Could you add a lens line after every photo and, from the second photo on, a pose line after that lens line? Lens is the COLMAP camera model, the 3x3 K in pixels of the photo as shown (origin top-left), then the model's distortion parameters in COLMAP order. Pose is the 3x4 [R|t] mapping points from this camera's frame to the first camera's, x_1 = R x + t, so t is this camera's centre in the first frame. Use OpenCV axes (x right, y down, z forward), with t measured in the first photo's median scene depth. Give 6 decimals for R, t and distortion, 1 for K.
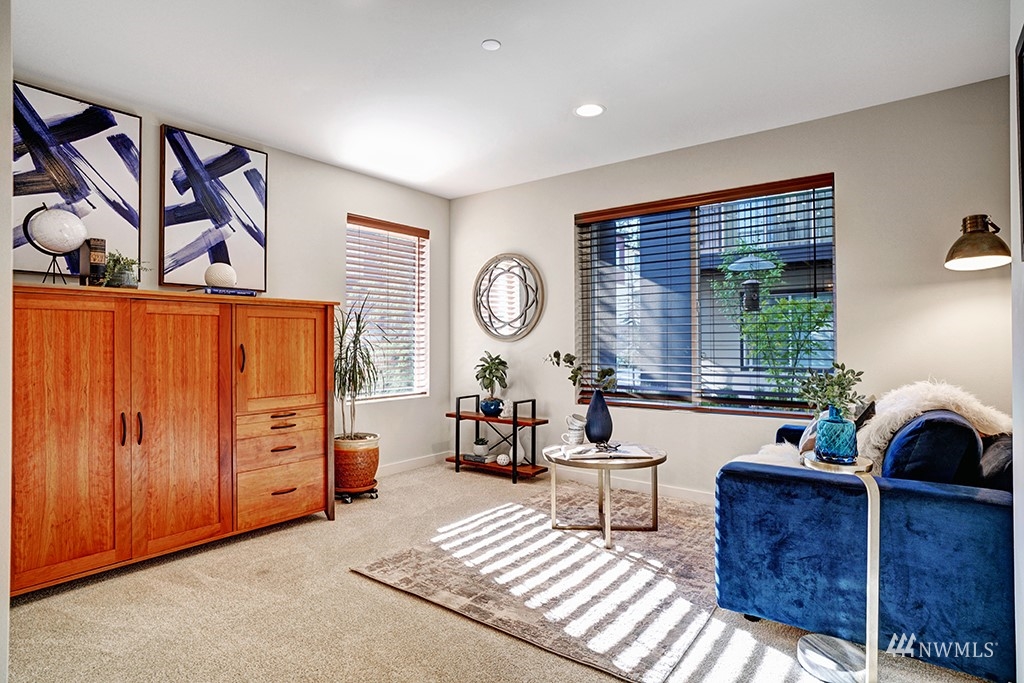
lens RADIAL K [[565.9, 0, 512.0], [0, 565.9, 341.5], [0, 0, 1]] dist [-0.020571, 0.000137]
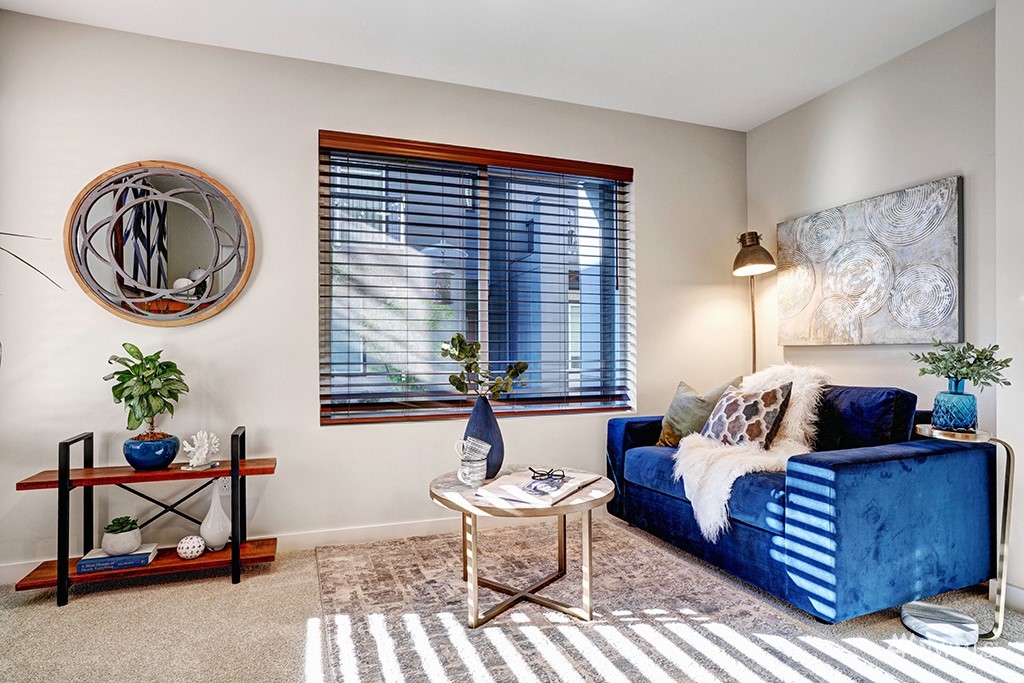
lens RADIAL K [[565.9, 0, 512.0], [0, 565.9, 341.5], [0, 0, 1]] dist [-0.020571, 0.000137]
pose [[0.519839, 0.007529, 0.854231, -0.386798], [-0.004387, 0.999972, -0.006144, 0.022370], [-0.854253, -0.000553, 0.519857, 0.584692]]
